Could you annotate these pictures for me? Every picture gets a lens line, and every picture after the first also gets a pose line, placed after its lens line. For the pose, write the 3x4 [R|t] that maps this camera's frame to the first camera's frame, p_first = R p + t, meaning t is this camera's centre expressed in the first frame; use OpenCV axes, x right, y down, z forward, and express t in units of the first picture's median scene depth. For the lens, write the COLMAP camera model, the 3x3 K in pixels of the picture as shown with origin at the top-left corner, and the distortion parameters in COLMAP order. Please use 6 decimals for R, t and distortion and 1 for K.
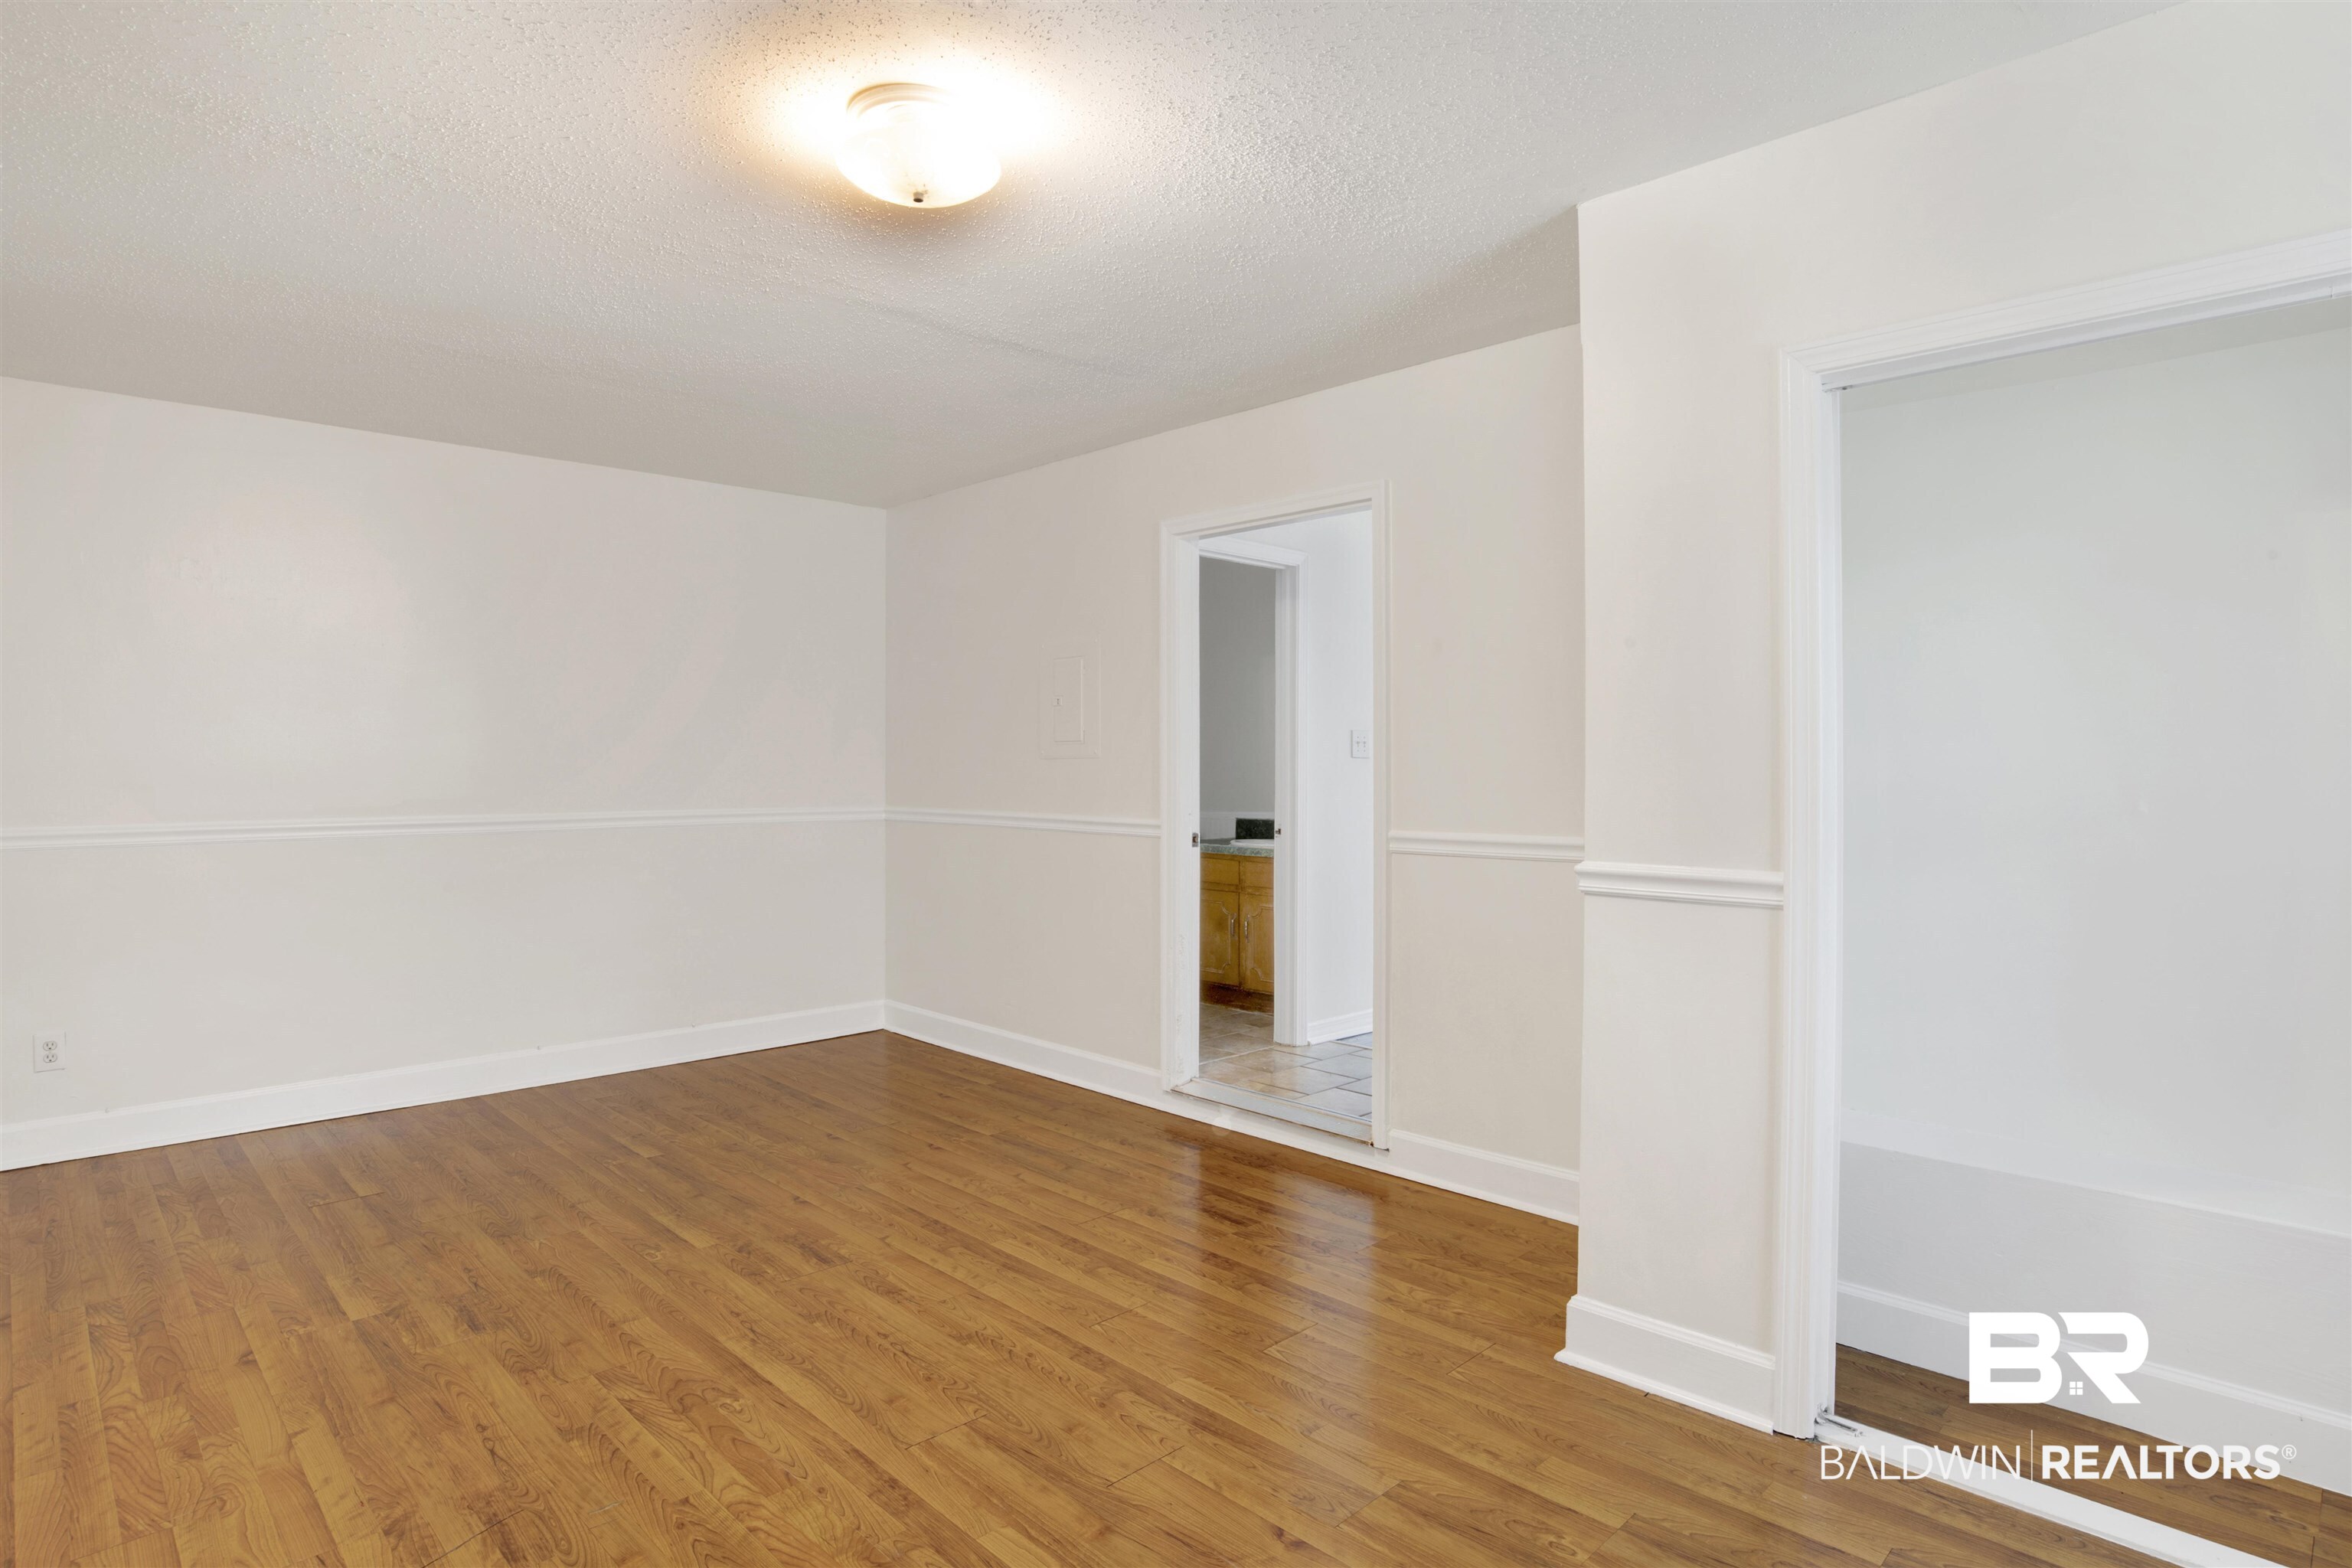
lens RADIAL K [[1216.9, 0, 1182.5], [0, 1216.9, 771.0], [0, 0, 1]] dist [-0.076320, 0.025057]
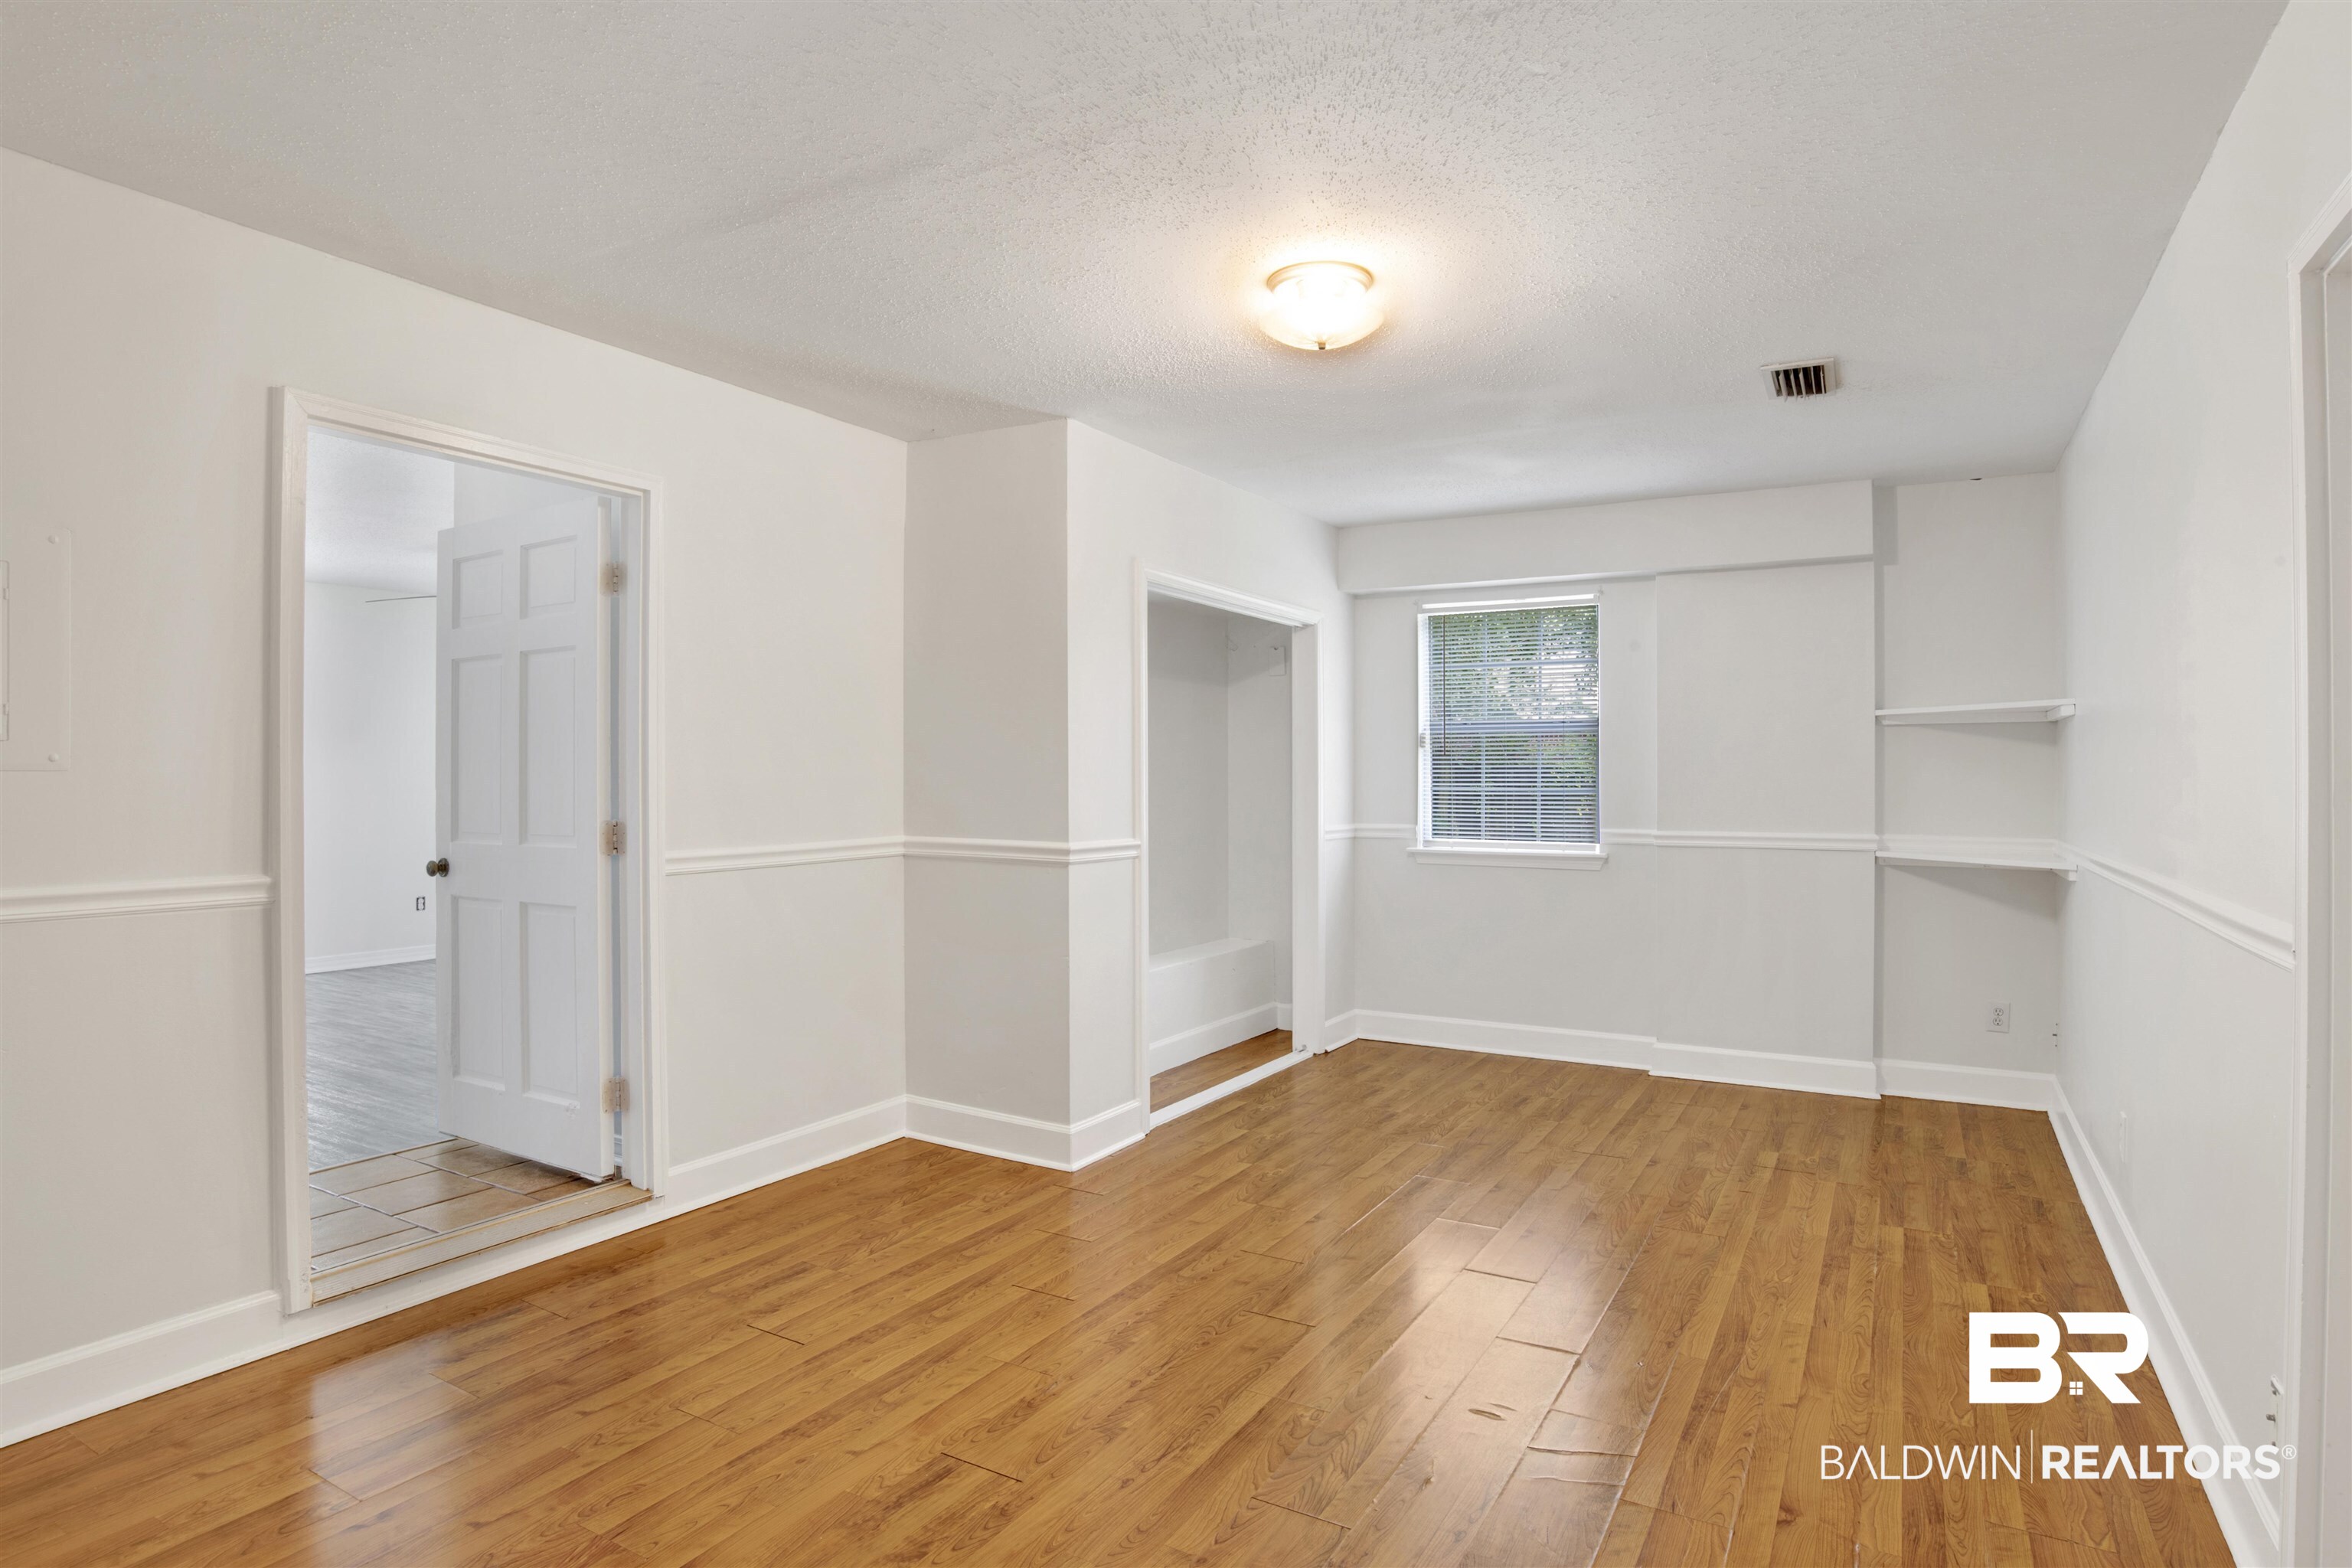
lens RADIAL K [[1251.7, 0, 1190.8], [0, 1251.7, 775.7], [0, 0, 1]] dist [-0.079532, 0.030041]
pose [[-0.254024, 0.001495, 0.967197, -1.271721], [0.003611, 0.999993, -0.000597, -0.011828], [-0.967191, 0.003340, -0.254028, 1.262872]]
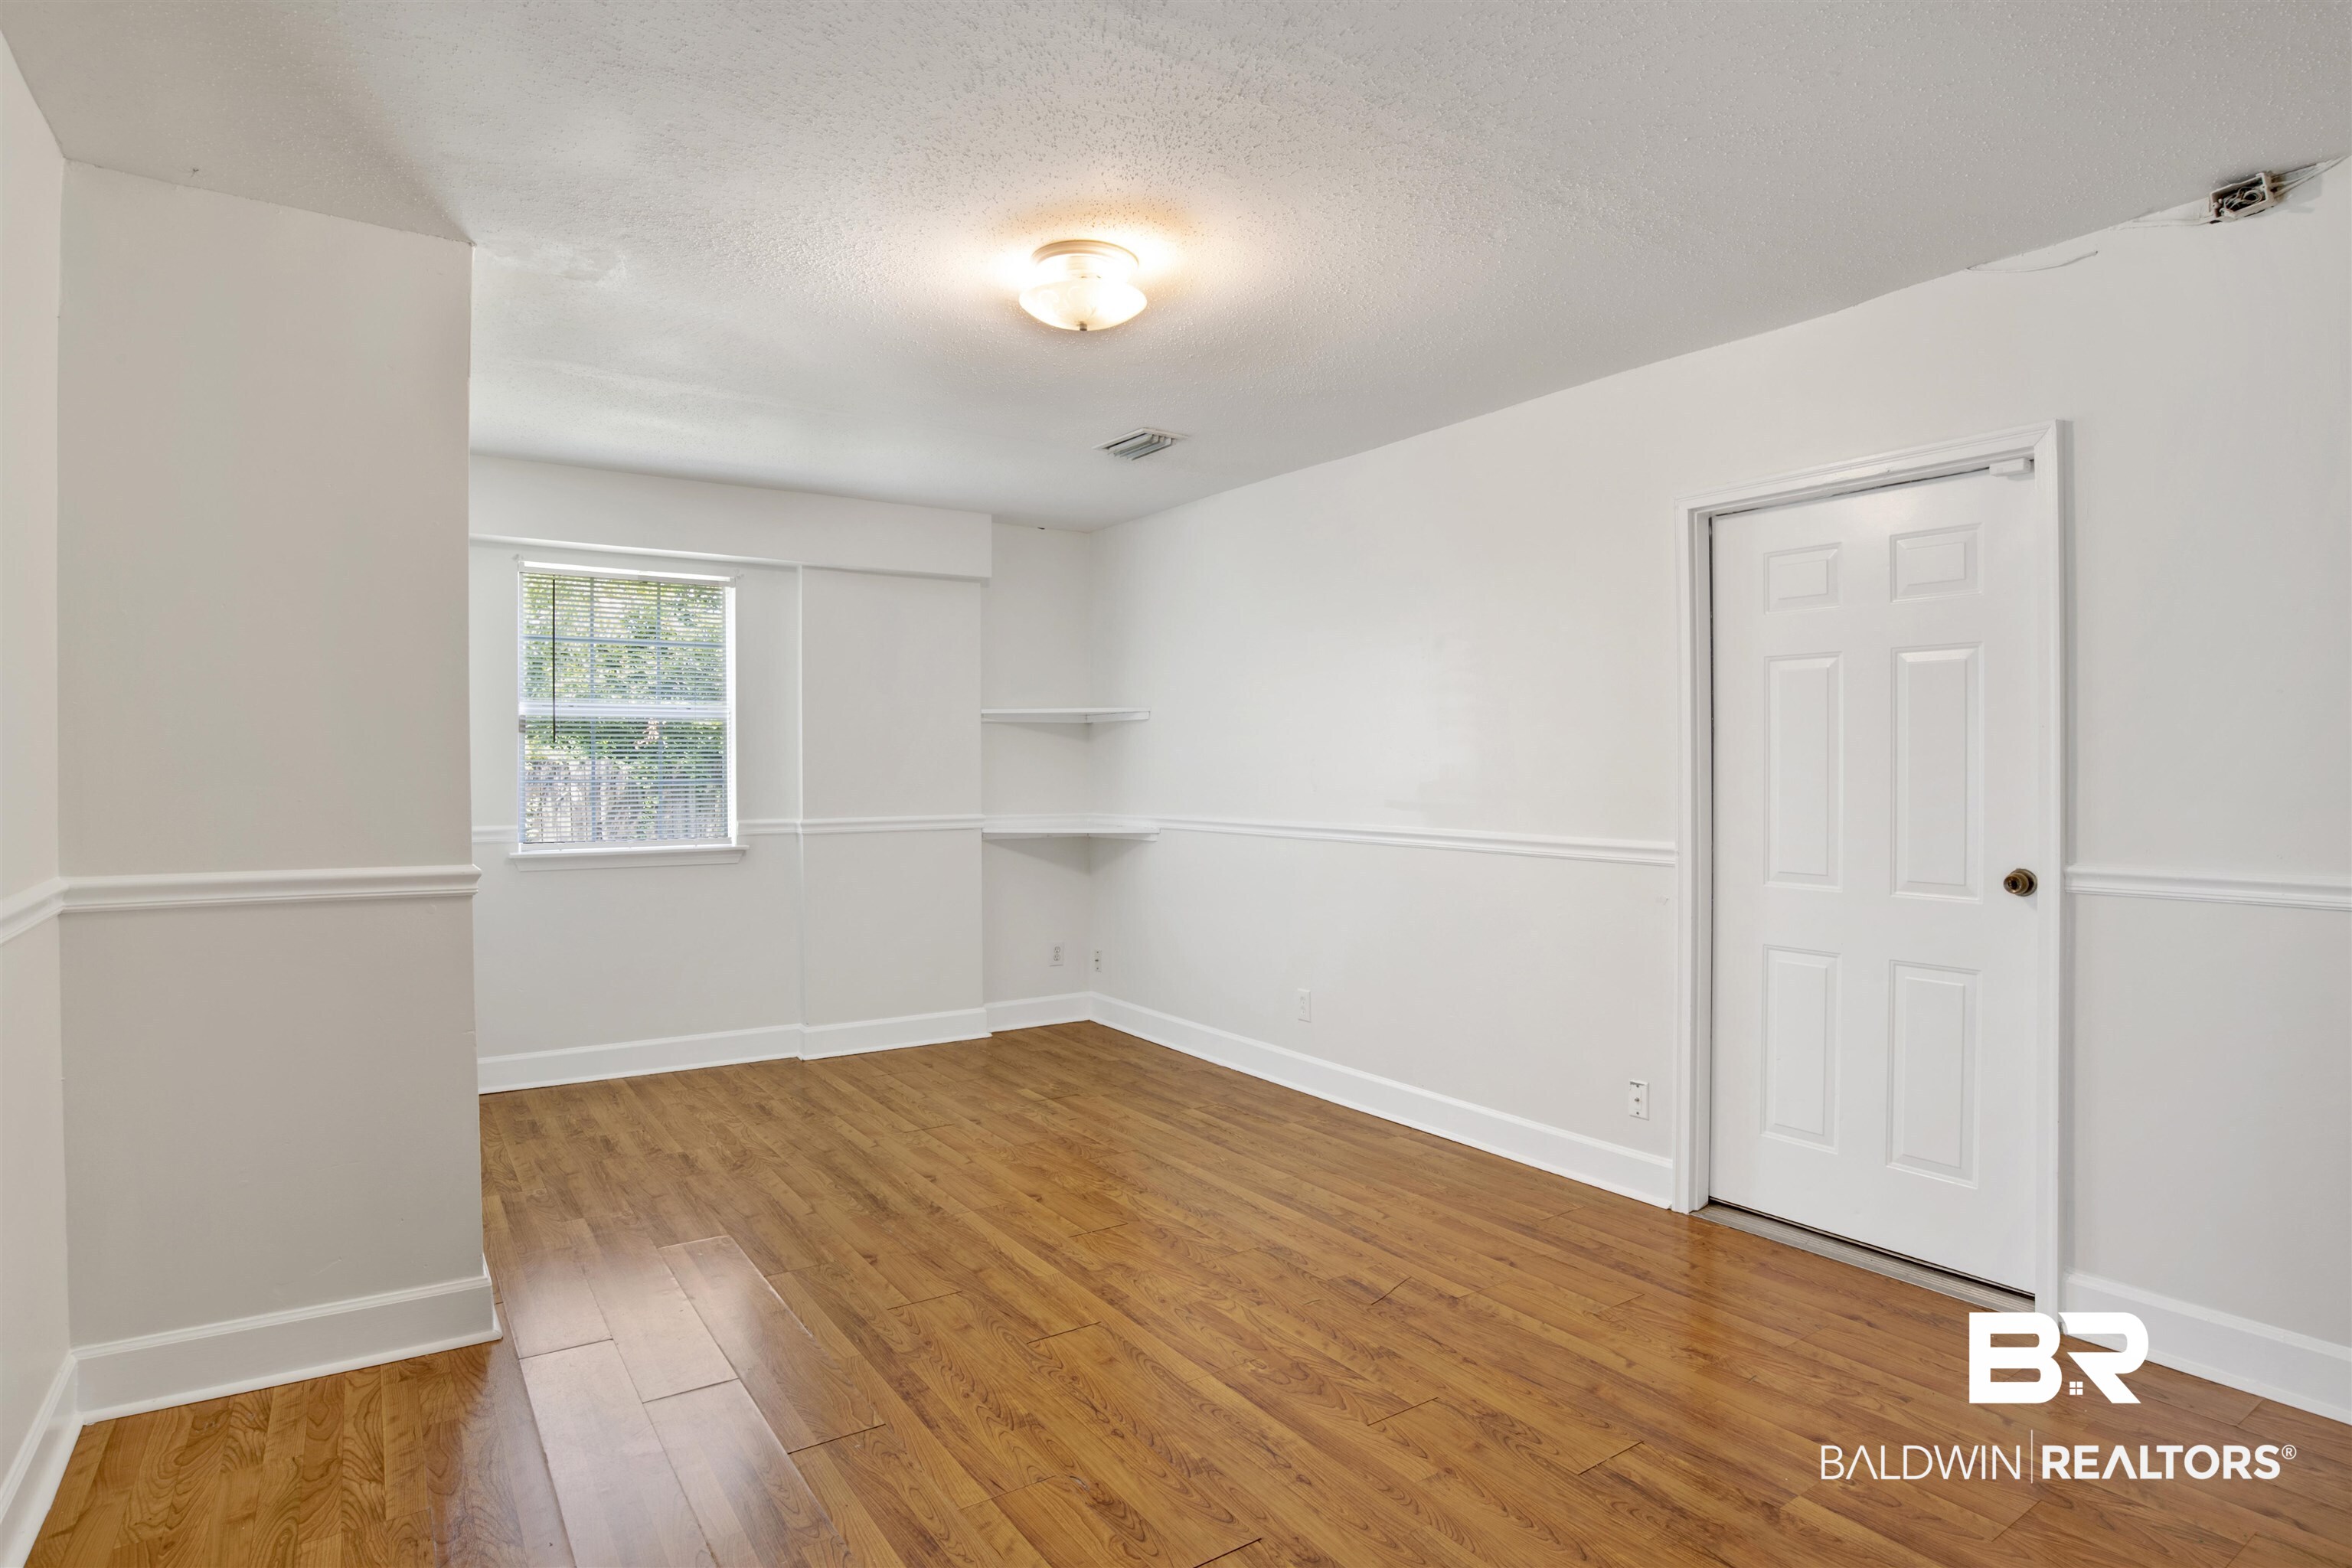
lens RADIAL K [[1251.7, 0, 1190.8], [0, 1251.7, 775.7], [0, 0, 1]] dist [-0.079532, 0.030041]
pose [[-0.982945, 0.002108, 0.183887, -0.490442], [0.004375, 0.999919, 0.011922, -0.015353], [-0.183847, 0.012523, -0.982875, 1.948909]]
